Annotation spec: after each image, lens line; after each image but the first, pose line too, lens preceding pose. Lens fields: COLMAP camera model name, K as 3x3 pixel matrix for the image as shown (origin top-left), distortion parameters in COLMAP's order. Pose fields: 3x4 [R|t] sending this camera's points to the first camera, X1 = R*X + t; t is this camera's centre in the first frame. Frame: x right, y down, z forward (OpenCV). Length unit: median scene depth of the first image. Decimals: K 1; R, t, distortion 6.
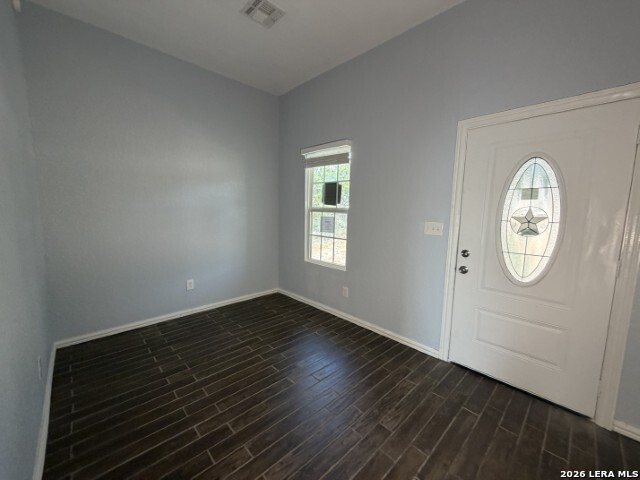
lens RADIAL K [[256.2, 0, 317.3], [0, 256.2, 240.0], [0, 0, 1]] dist [0.000992, 0.000031]
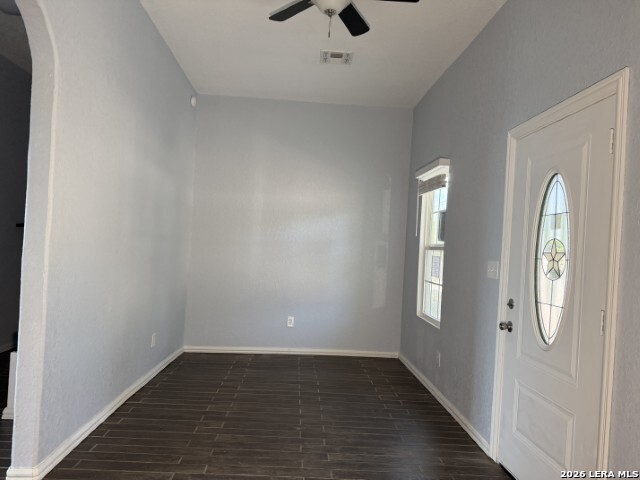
lens RADIAL K [[440.4, 0, 320.0], [0, 440.4, 240.0], [0, 0, 1]] dist [0.000265, -0.001121]
pose [[0.765250, 0.011466, -0.643631, 0.693110], [-0.112110, 0.986936, -0.115713, 0.056104], [0.633896, 0.160707, 0.756538, -0.228006]]
